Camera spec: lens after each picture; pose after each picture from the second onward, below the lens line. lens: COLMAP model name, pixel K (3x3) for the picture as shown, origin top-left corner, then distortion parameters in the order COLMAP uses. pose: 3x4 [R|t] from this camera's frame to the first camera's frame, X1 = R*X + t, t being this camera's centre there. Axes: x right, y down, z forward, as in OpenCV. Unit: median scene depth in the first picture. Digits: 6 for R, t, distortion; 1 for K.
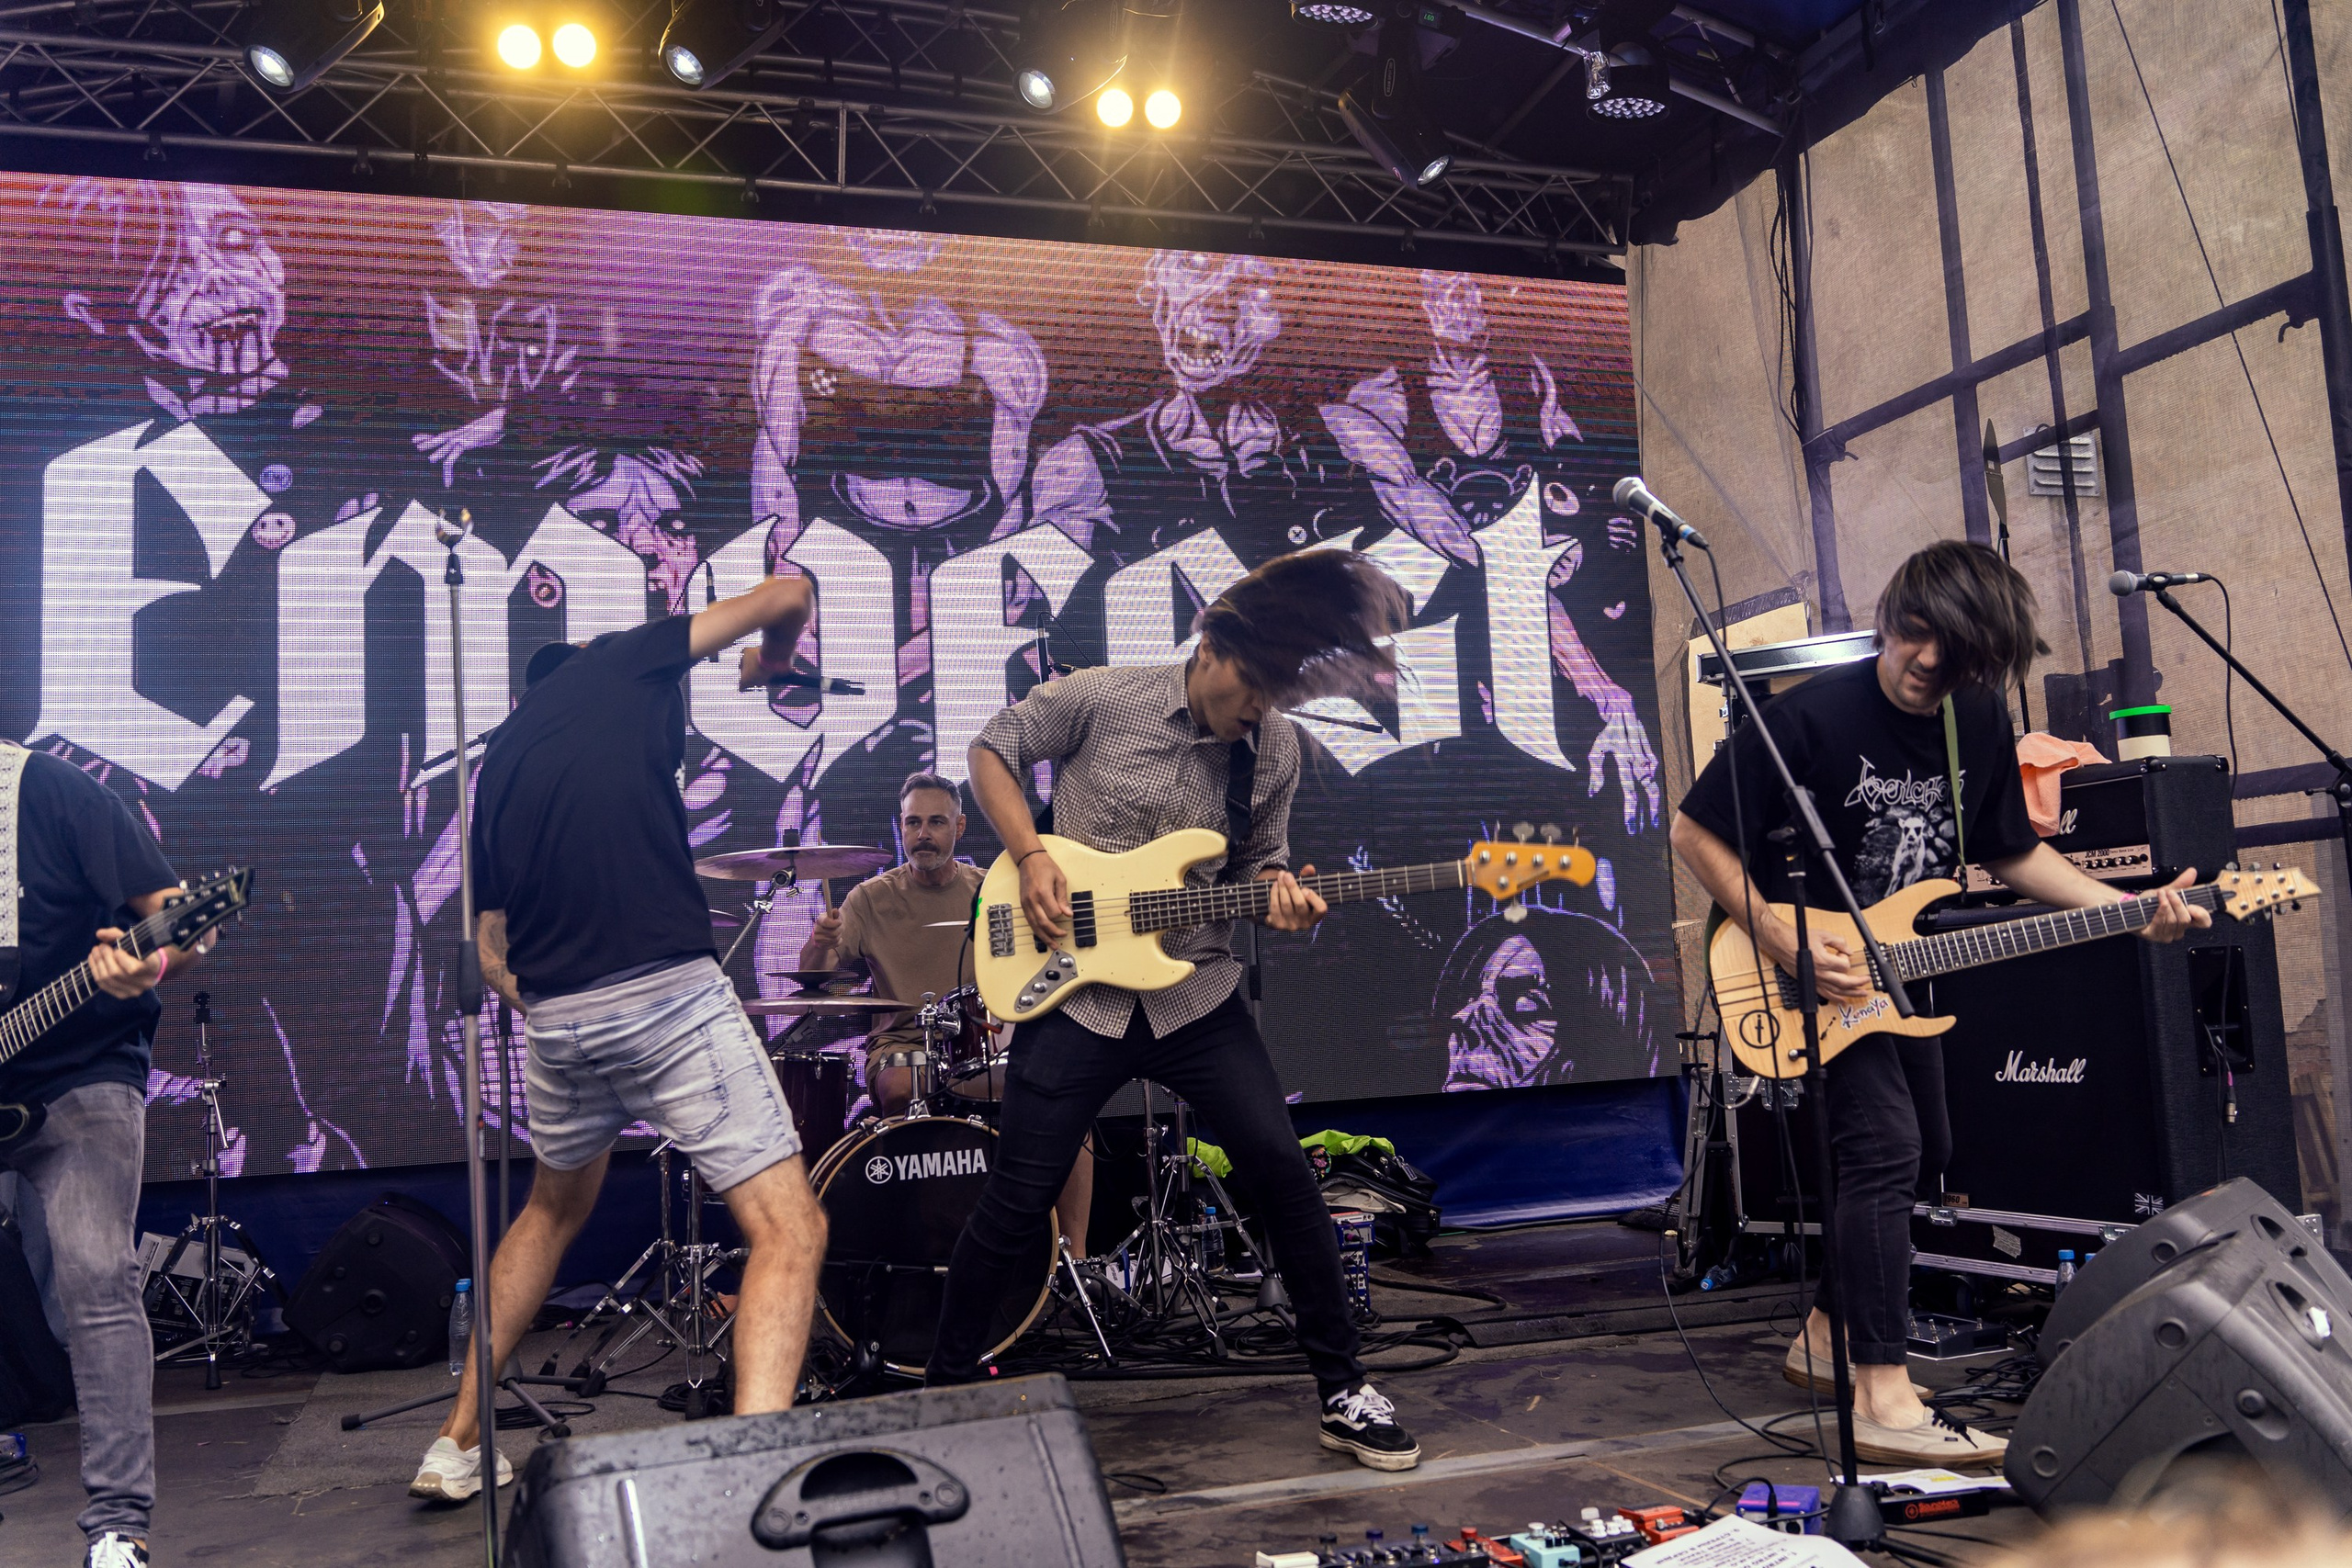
lens RADIAL K [[2036.7, 0, 1178.2], [0, 2036.7, 901.0], [0, 0, 1]] dist [-0.011025, -0.013300]
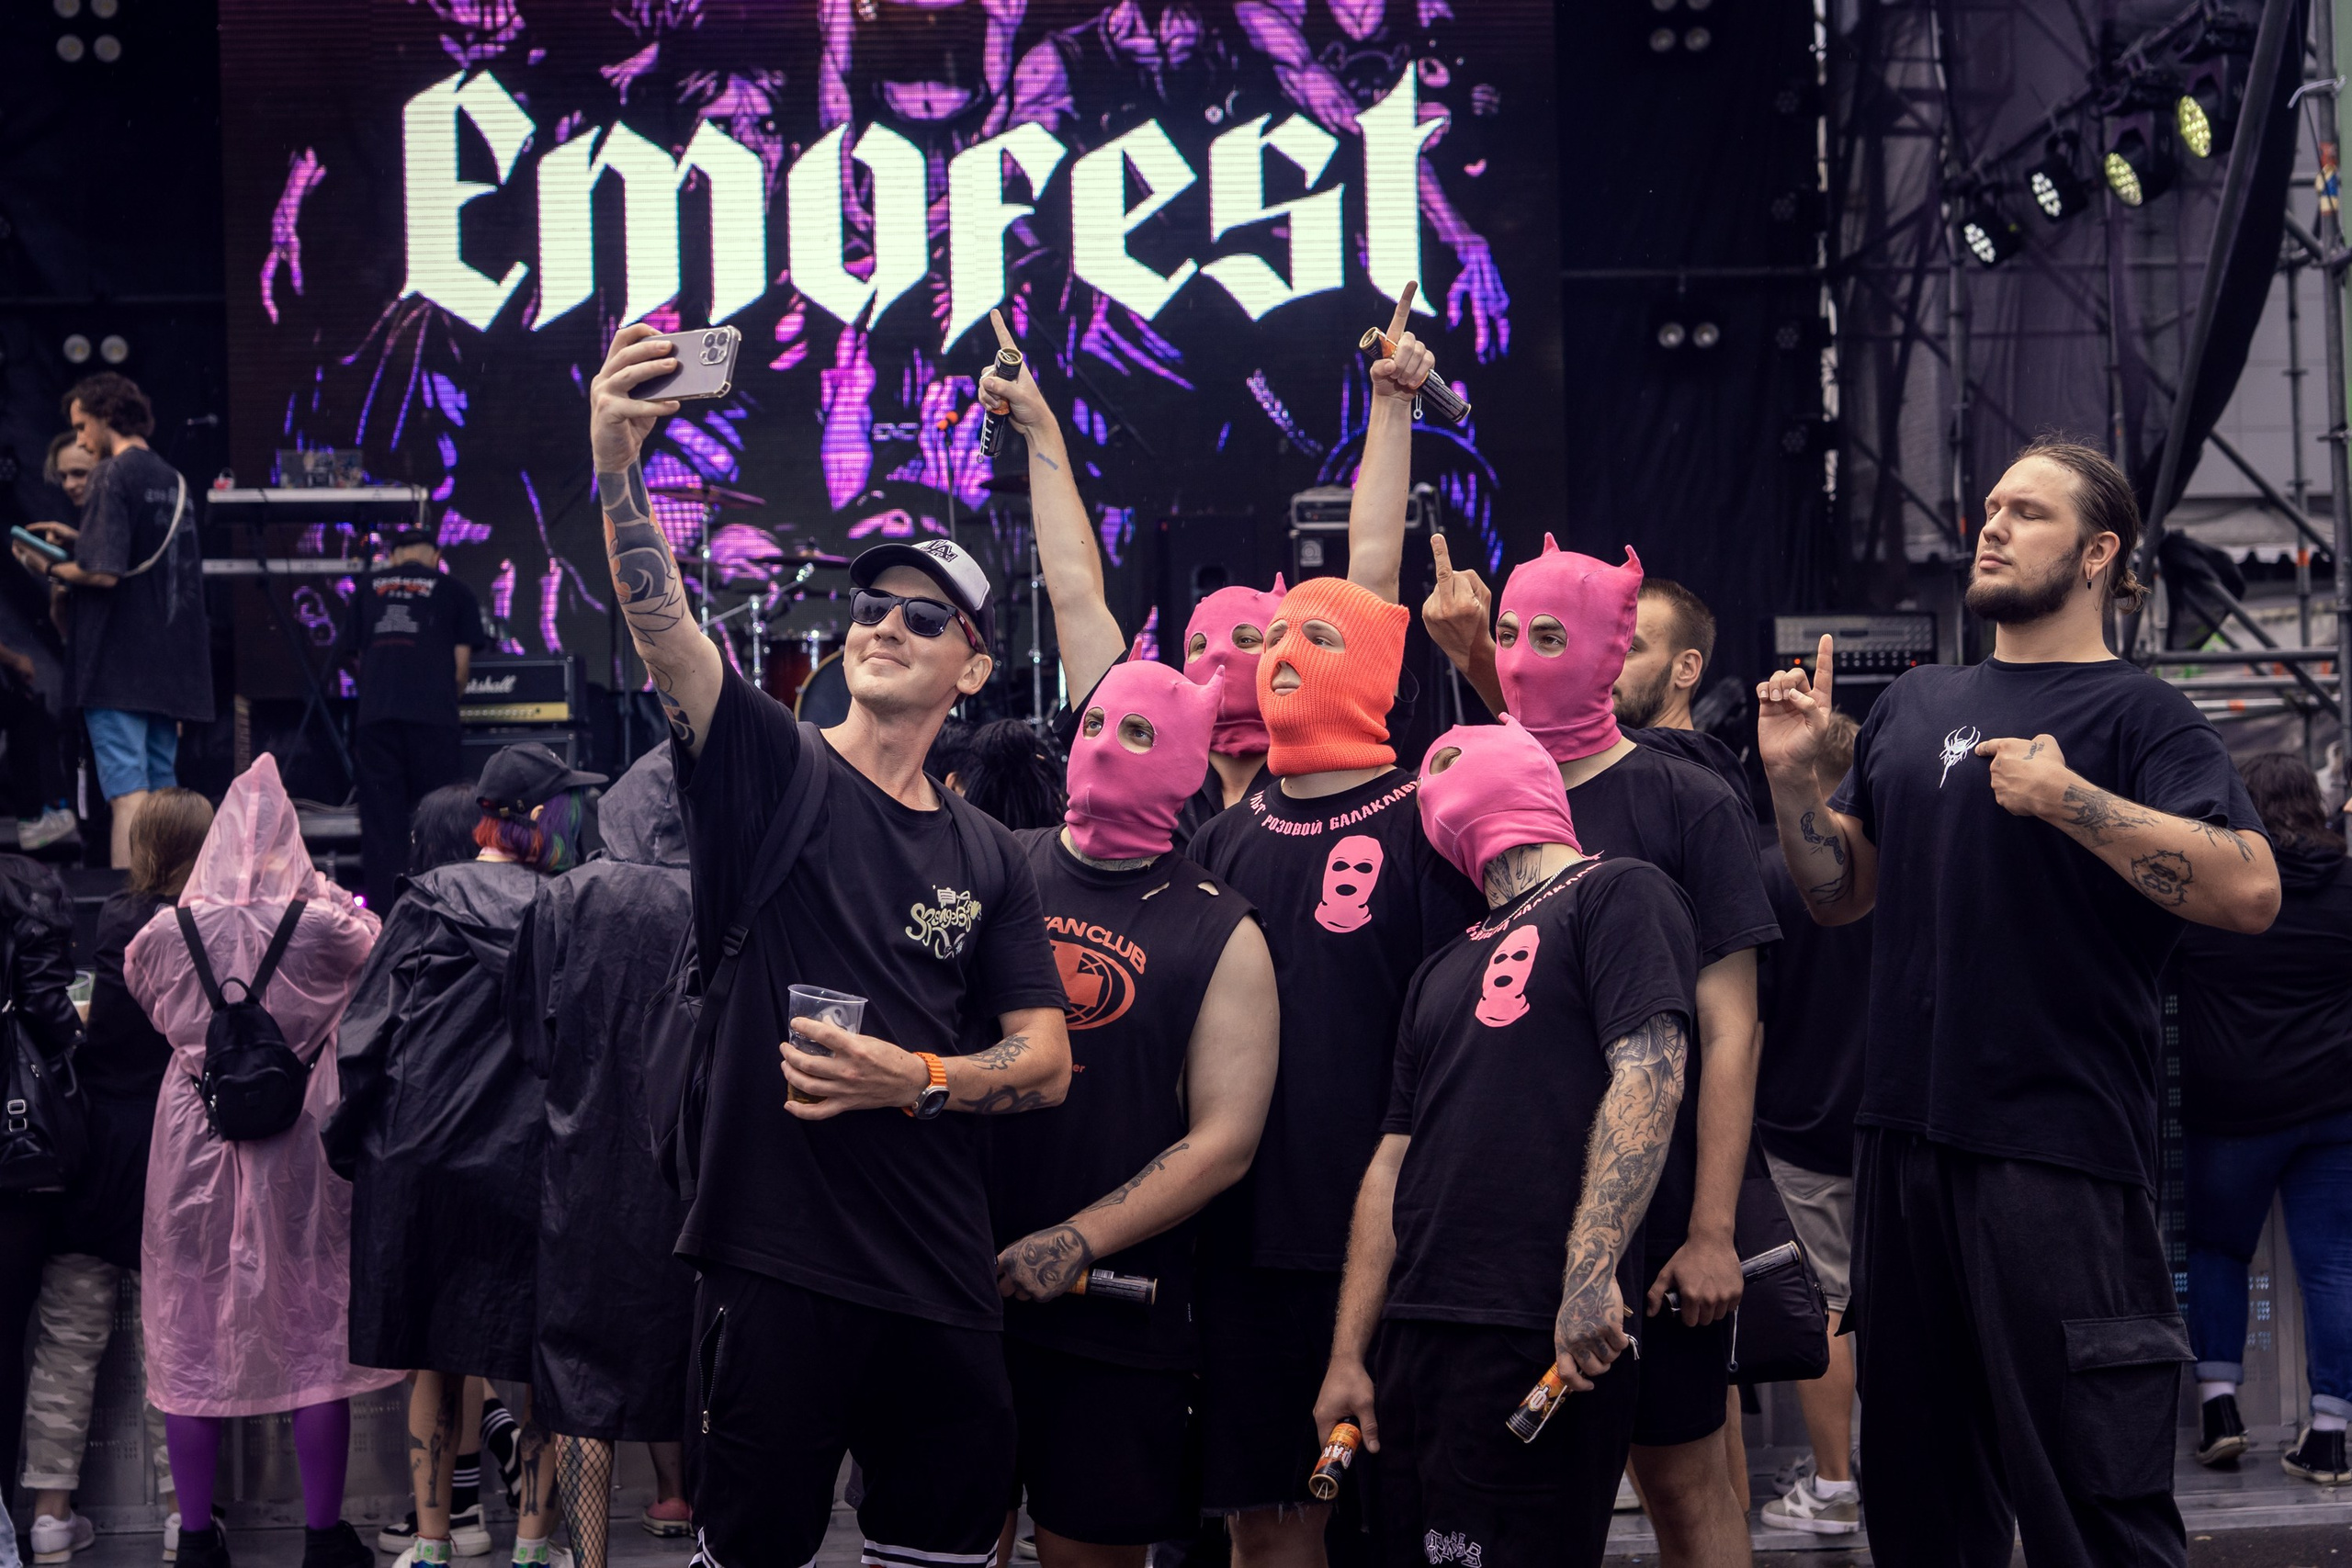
lens RADIAL K [[3787.3, 0, 1176.0], [0, 3787.3, 784.0], [0, 0, 1]] dist [0.010156, -0.003506]
pose [[0.994457, 0.014871, 0.104092, -0.208714], [-0.026292, 0.993669, 0.109226, -0.030347], [-0.101808, -0.111357, 0.988552, -1.379049]]
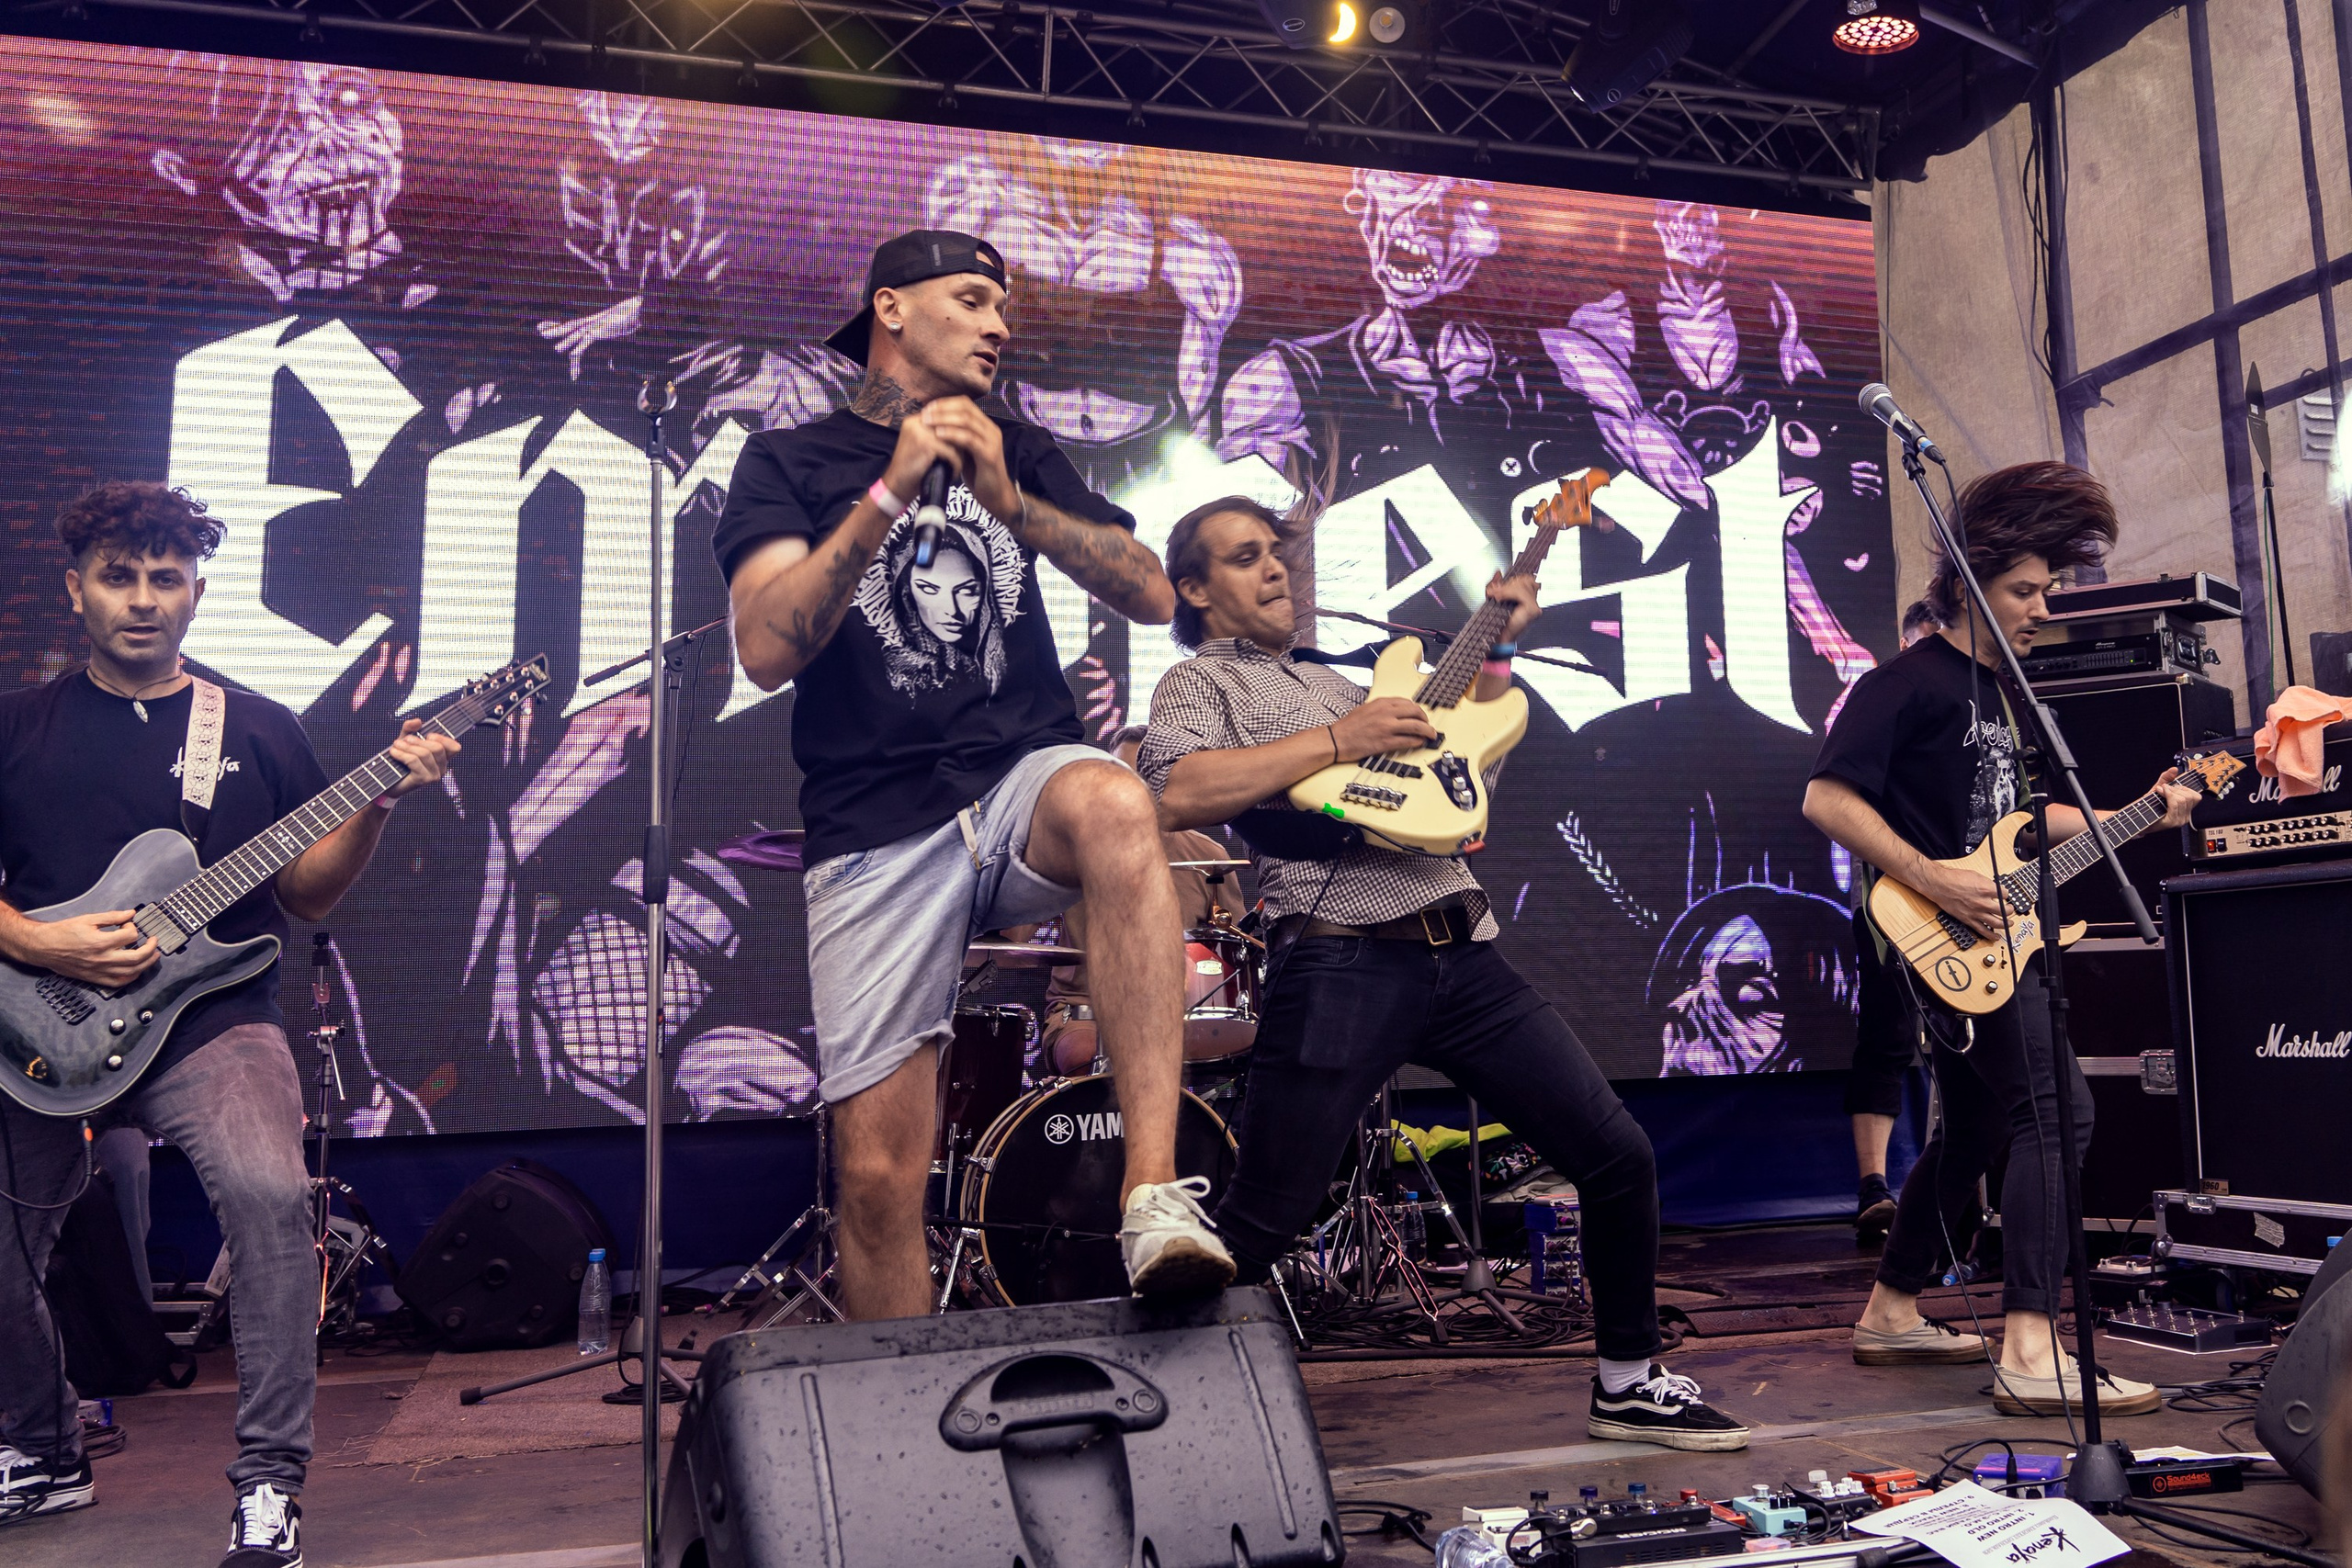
lens RADIAL K [[1834.8, 0, 1176.0], [0, 1834.8, 784.0], [0, 0, 1]] dist [0.006453, -0.014461]
pose [[0.994831, 0.031978, -0.096381, -0.007566], [-0.035588, 0.998719, -0.035980, -0.003922], [0.095107, 0.039224, 0.994694, 0.186968]]
